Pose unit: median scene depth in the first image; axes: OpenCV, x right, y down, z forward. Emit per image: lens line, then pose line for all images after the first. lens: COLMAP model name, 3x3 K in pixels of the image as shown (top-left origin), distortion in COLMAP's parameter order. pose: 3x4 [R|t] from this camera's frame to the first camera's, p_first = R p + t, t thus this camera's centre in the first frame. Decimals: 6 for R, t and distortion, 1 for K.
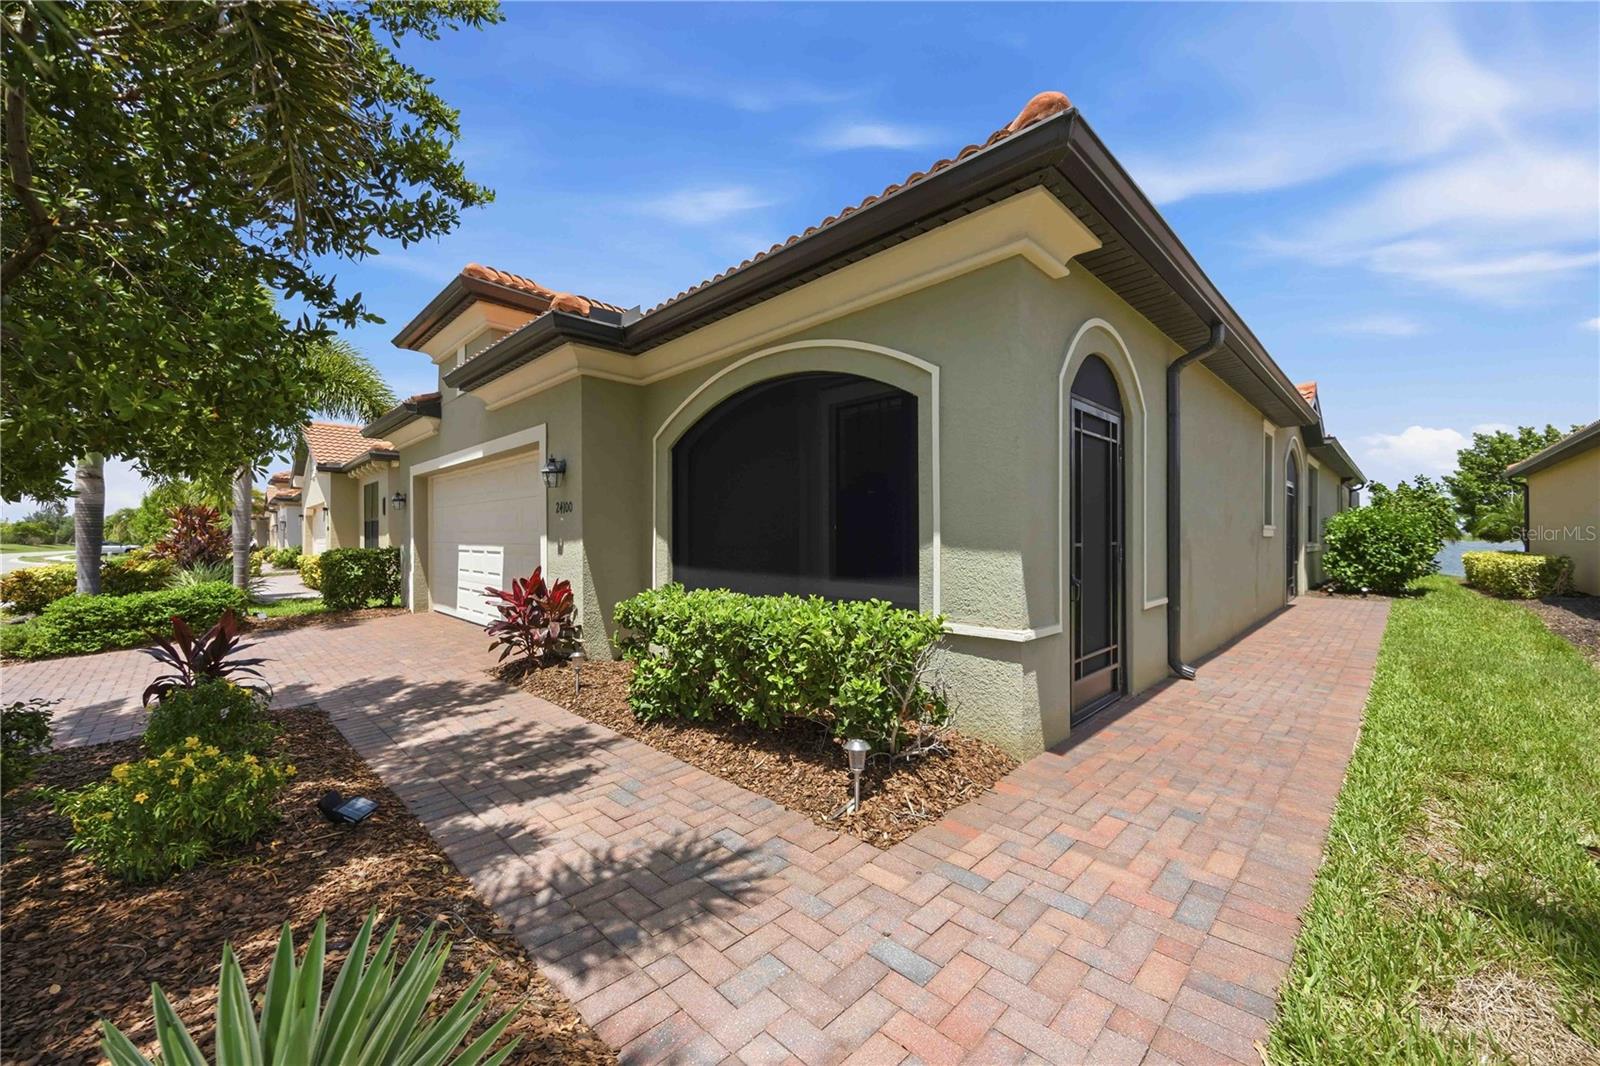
lens RADIAL K [[613.1, 0, 798.5], [0, 613.1, 530.8], [0, 0, 1]] dist [-0.001882, -0.000071]
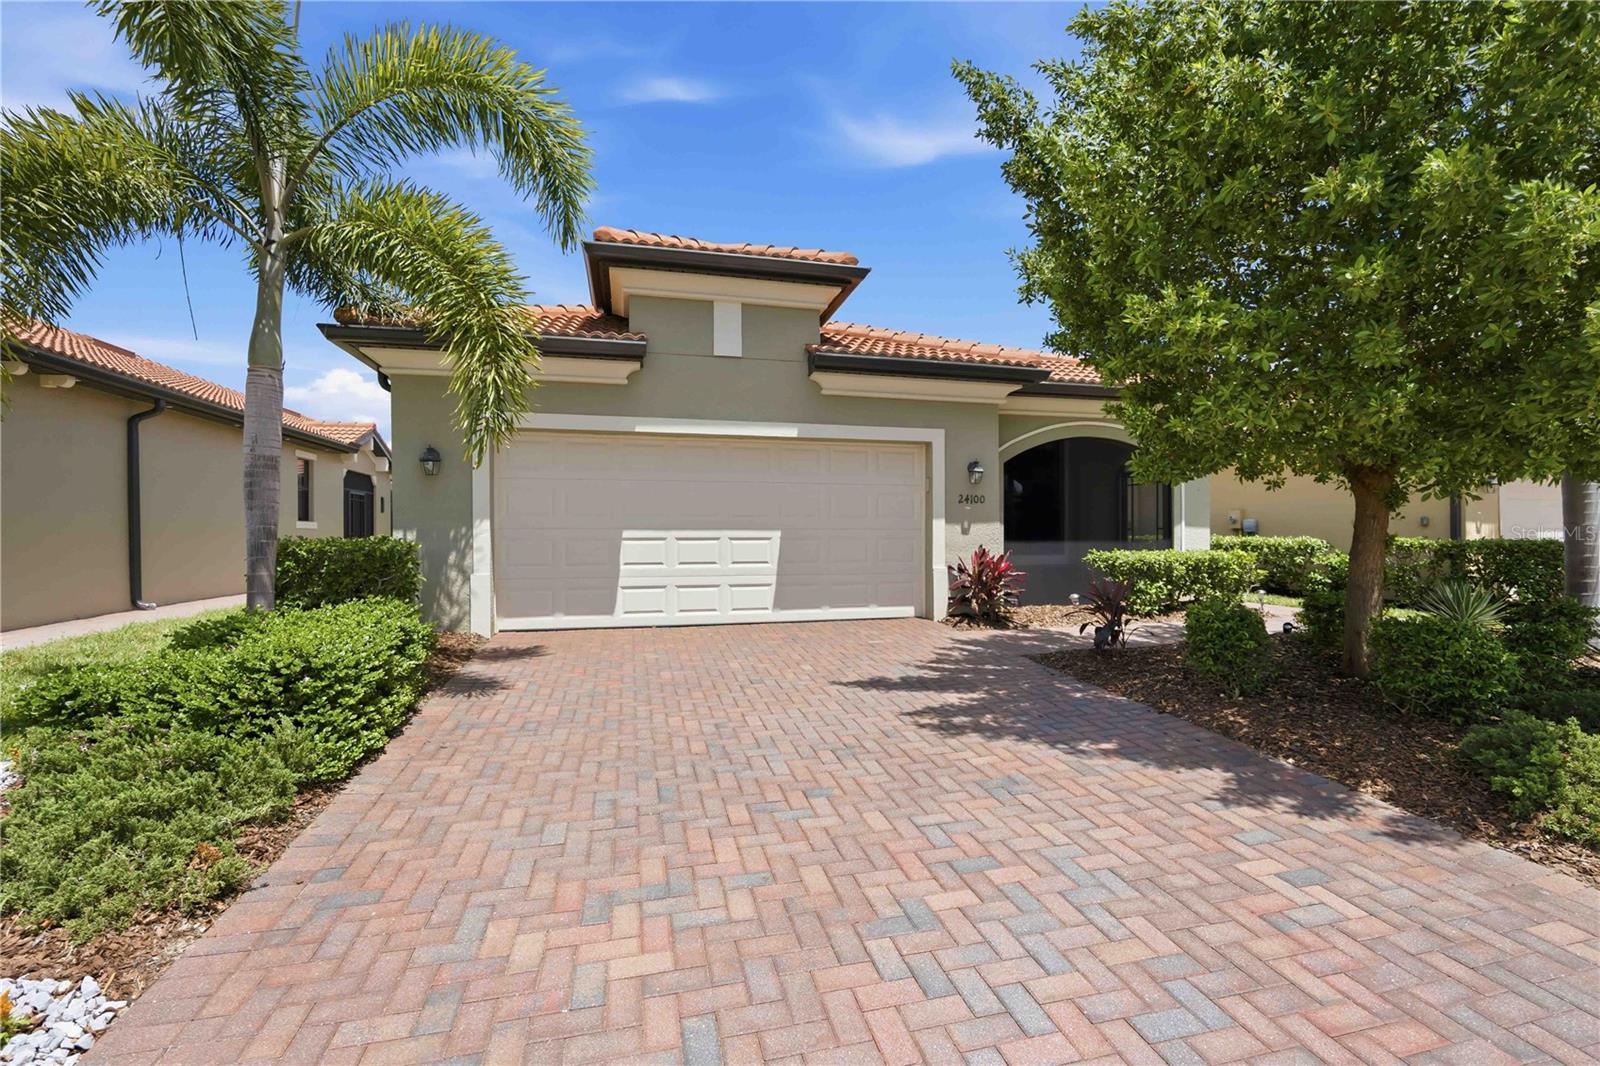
lens RADIAL K [[656.6, 0, 800.0], [0, 656.6, 533.0], [0, 0, 1]] dist [-0.011426, 0.000316]
pose [[0.514957, 0.004045, 0.857207, -1.050103], [-0.002994, 0.999991, -0.002920, 0.024026], [-0.857211, -0.001063, 0.514964, 0.340588]]
